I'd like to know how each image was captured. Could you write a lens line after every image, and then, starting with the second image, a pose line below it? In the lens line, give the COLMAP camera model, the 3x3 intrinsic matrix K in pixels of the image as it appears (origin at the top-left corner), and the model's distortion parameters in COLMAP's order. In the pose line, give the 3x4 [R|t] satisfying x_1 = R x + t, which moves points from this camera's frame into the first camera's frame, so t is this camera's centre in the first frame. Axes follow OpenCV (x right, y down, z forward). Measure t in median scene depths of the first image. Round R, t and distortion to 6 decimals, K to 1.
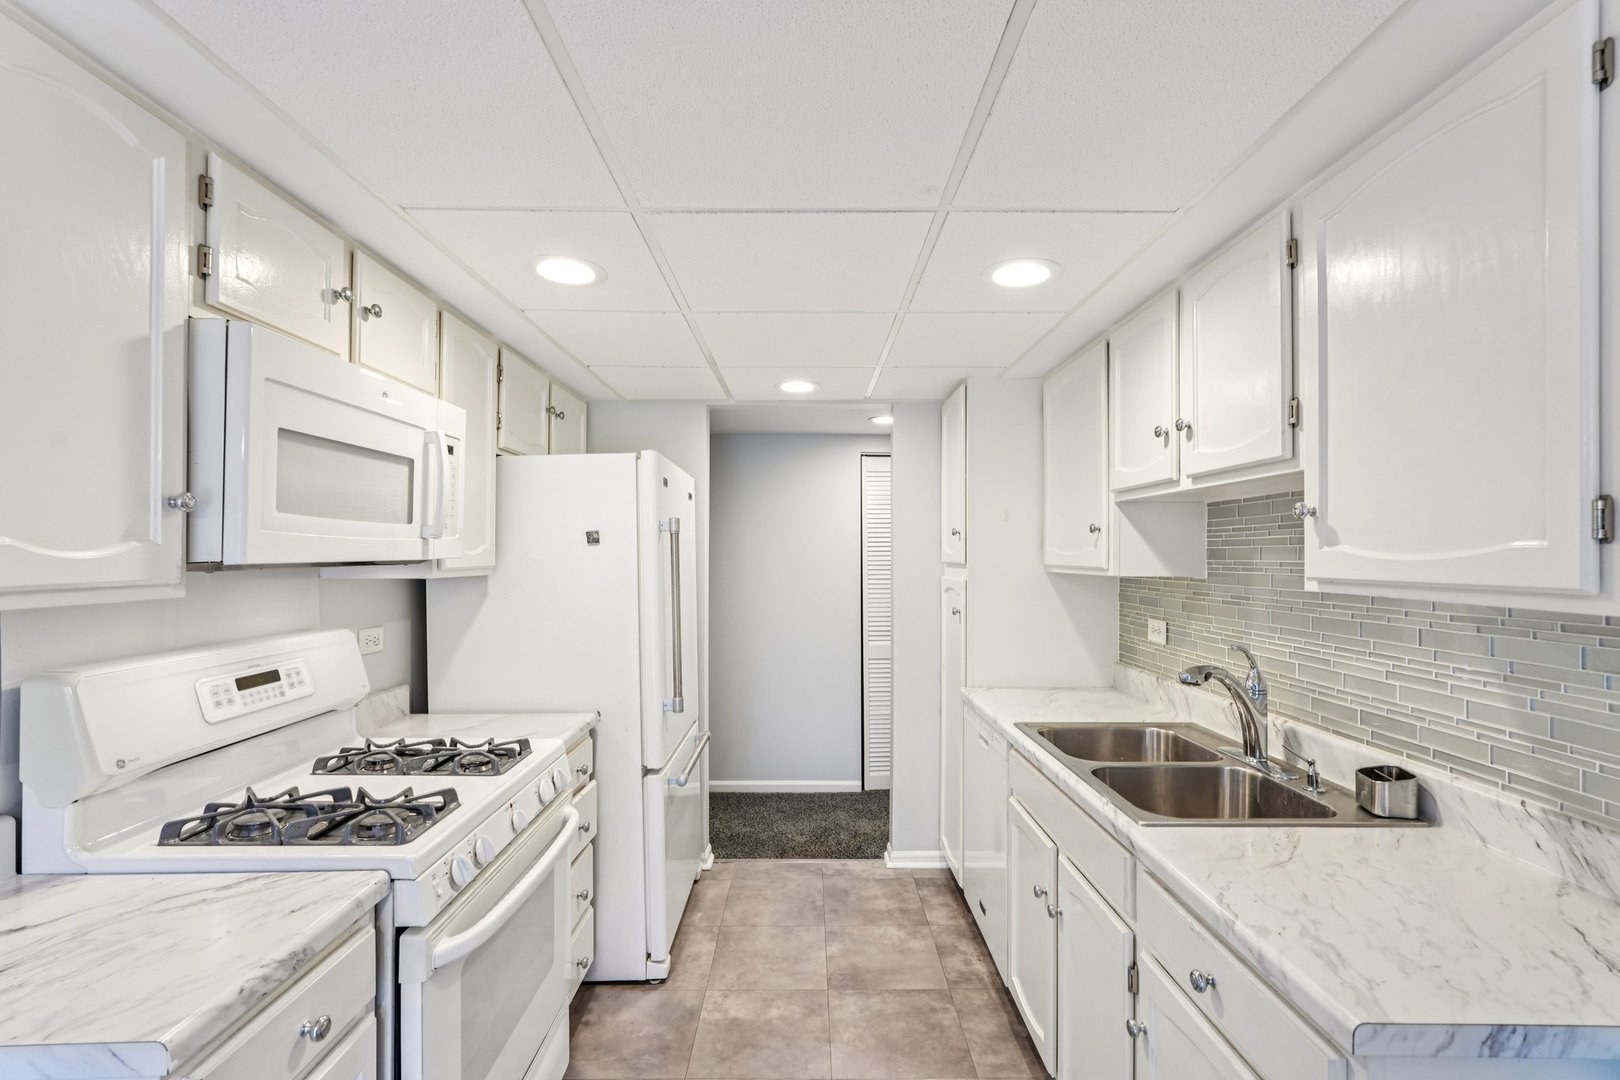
lens RADIAL K [[713.3, 0, 808.9], [0, 713.3, 547.6], [0, 0, 1]] dist [-0.019138, 0.009835]
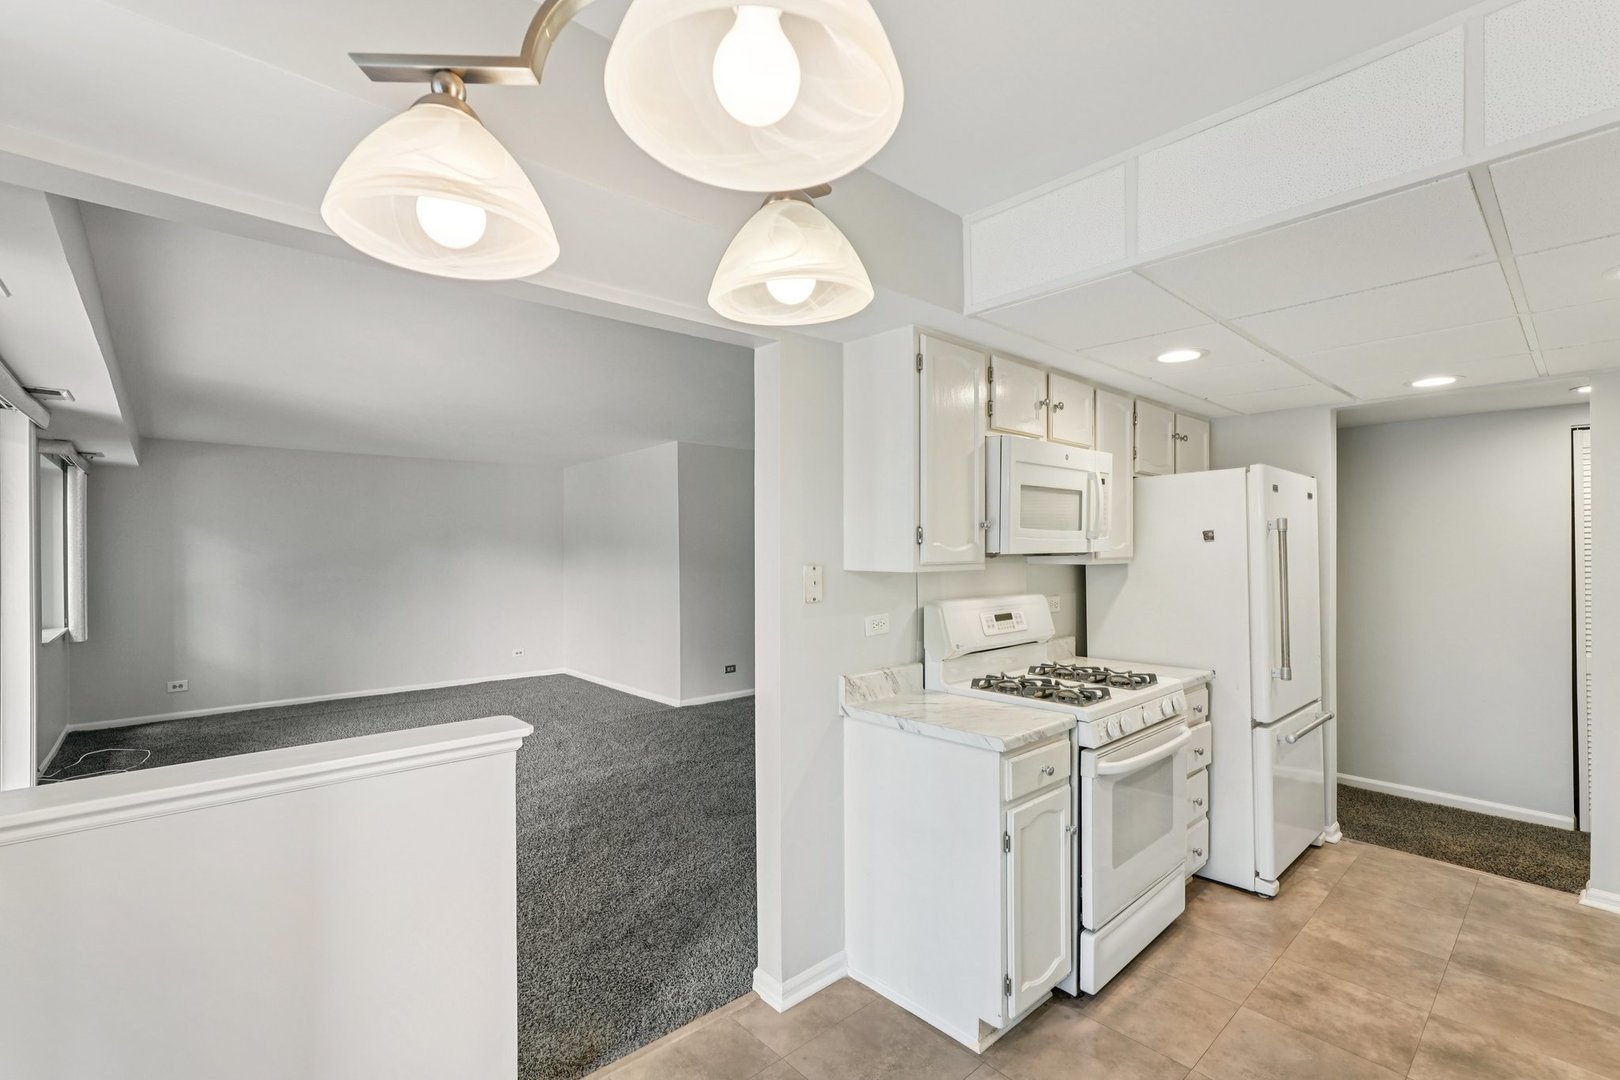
lens RADIAL K [[713.3, 0, 808.9], [0, 713.3, 547.6], [0, 0, 1]] dist [-0.019138, 0.009835]
pose [[0.663178, -0.000885, -0.748461, 0.211532], [0.008576, 0.999943, 0.006416, -0.008145], [0.748412, -0.010674, 0.663148, -0.468256]]
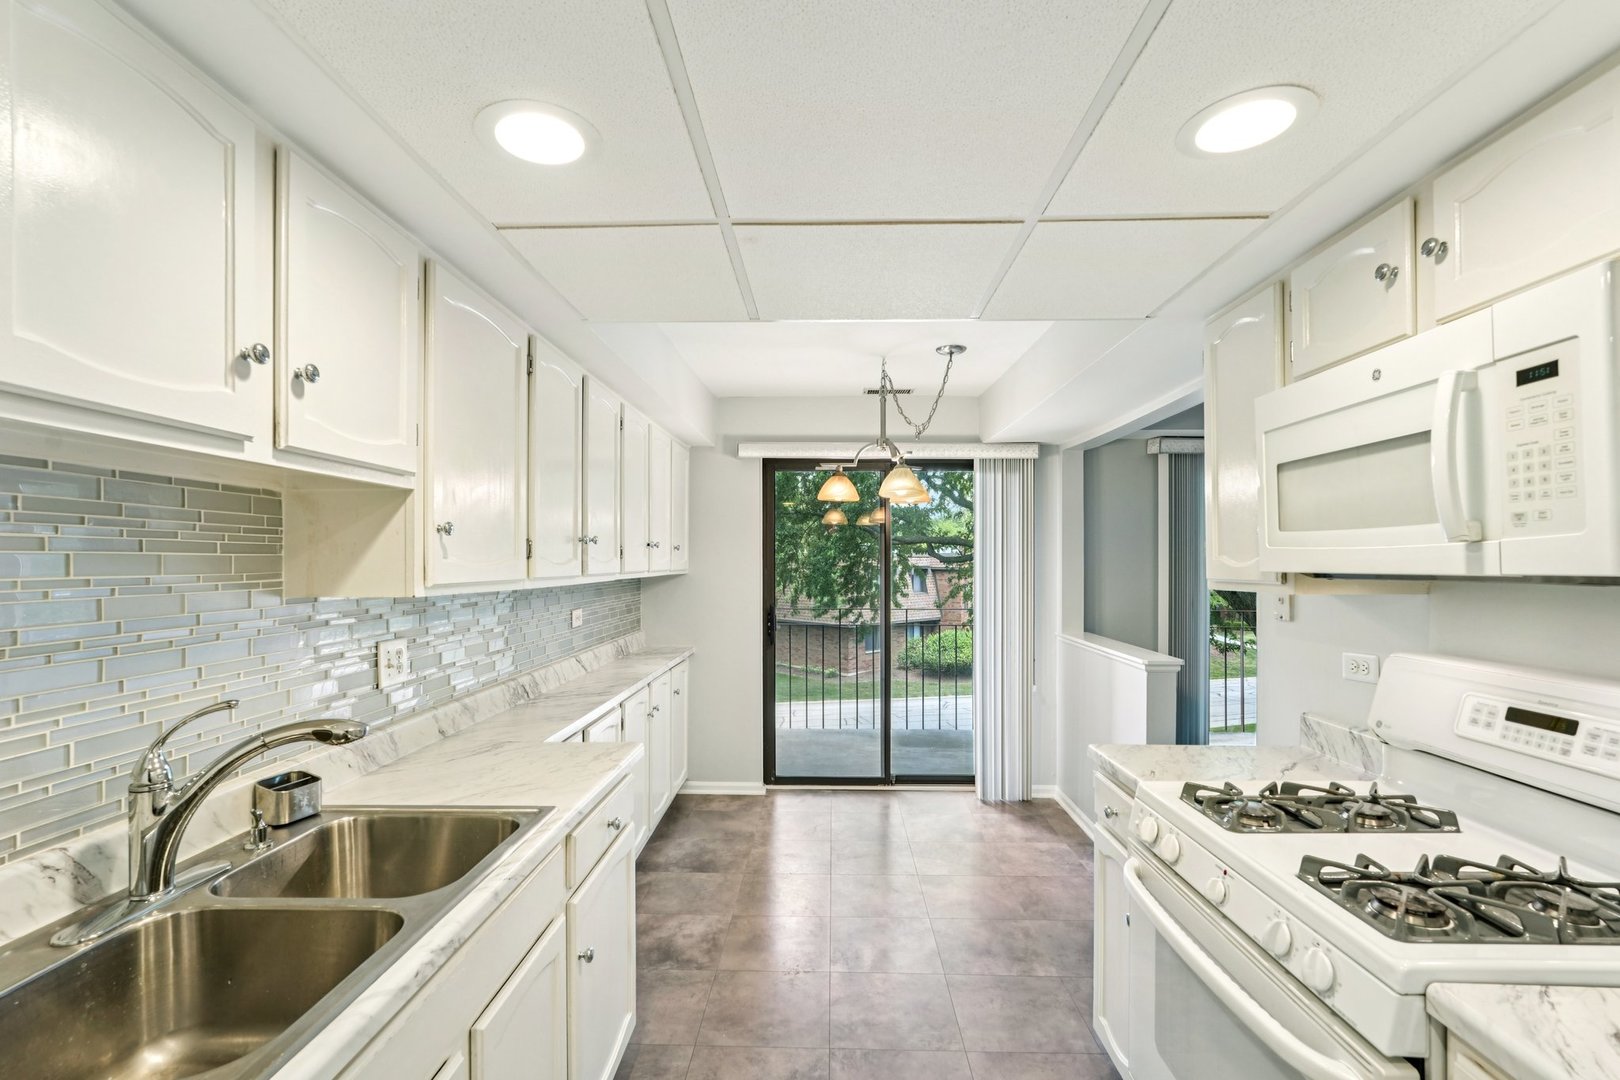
lens RADIAL K [[713.3, 0, 808.9], [0, 713.3, 547.6], [0, 0, 1]] dist [-0.019138, 0.009835]
pose [[-0.999518, 0.000053, 0.031059, 0.027937], [-0.000770, 0.999649, -0.026499, 0.008072], [-0.031049, -0.026510, -0.999166, 1.418783]]
